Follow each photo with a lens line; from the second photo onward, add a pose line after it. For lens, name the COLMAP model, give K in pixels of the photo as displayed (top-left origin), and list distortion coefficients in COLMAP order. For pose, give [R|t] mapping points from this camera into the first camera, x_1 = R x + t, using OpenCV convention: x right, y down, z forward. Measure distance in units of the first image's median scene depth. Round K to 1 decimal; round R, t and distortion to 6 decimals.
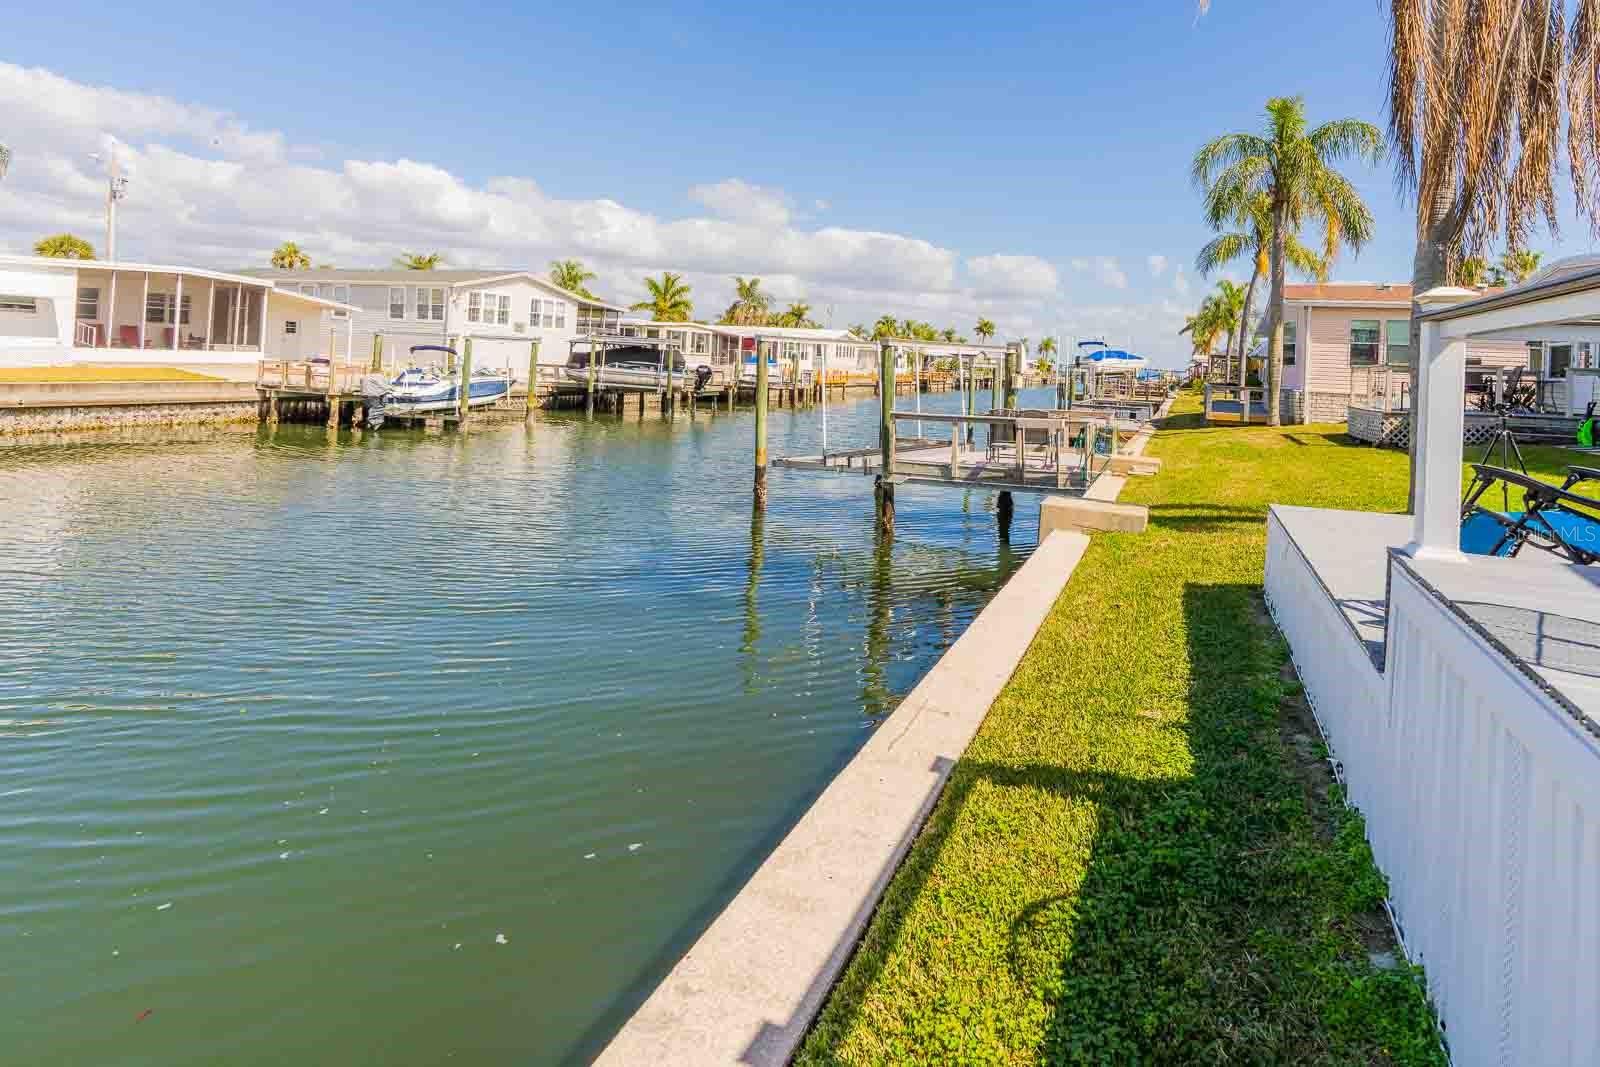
lens RADIAL K [[853.6, 0, 921.0], [0, 853.6, 349.3], [0, 0, 1]] dist [0.002356, 0.001420]
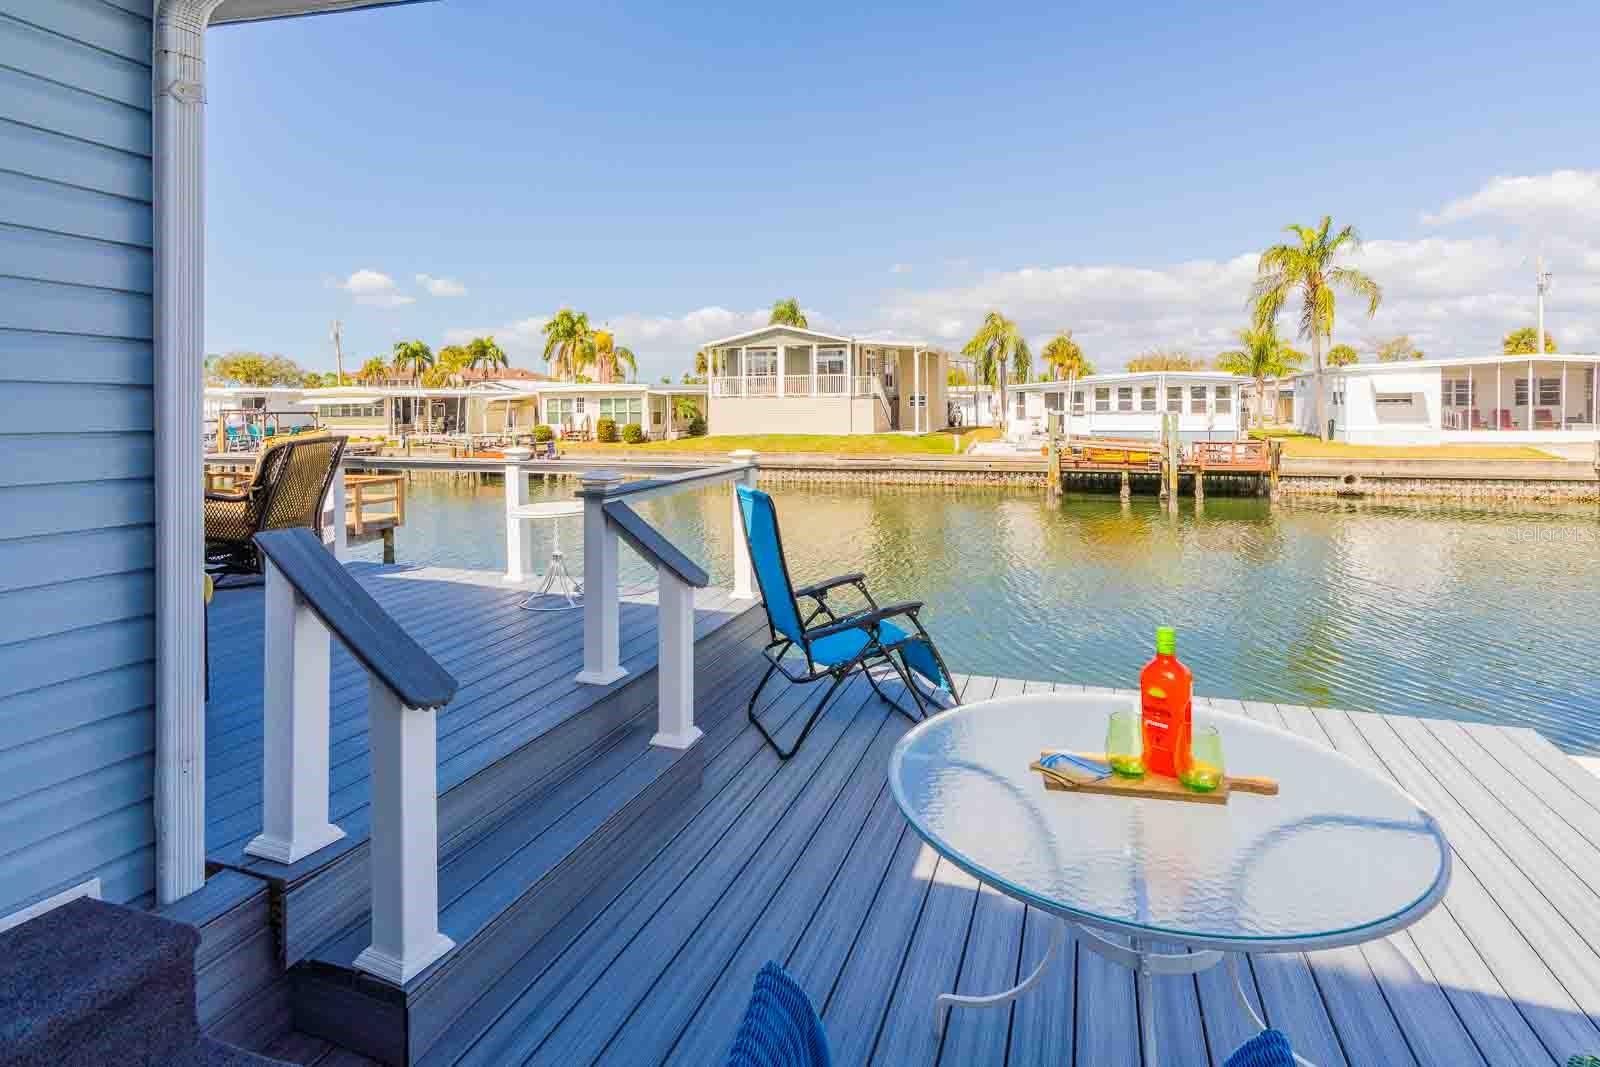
lens RADIAL K [[817.3, 0, 799.3], [0, 817.3, 409.7], [0, 0, 1]] dist [-0.002861, 0.000293]
pose [[-0.029542, -0.039179, -0.998795, 0.215044], [0.024745, 0.998897, -0.039915, -0.007900], [0.999257, -0.025895, -0.028539, 0.106498]]
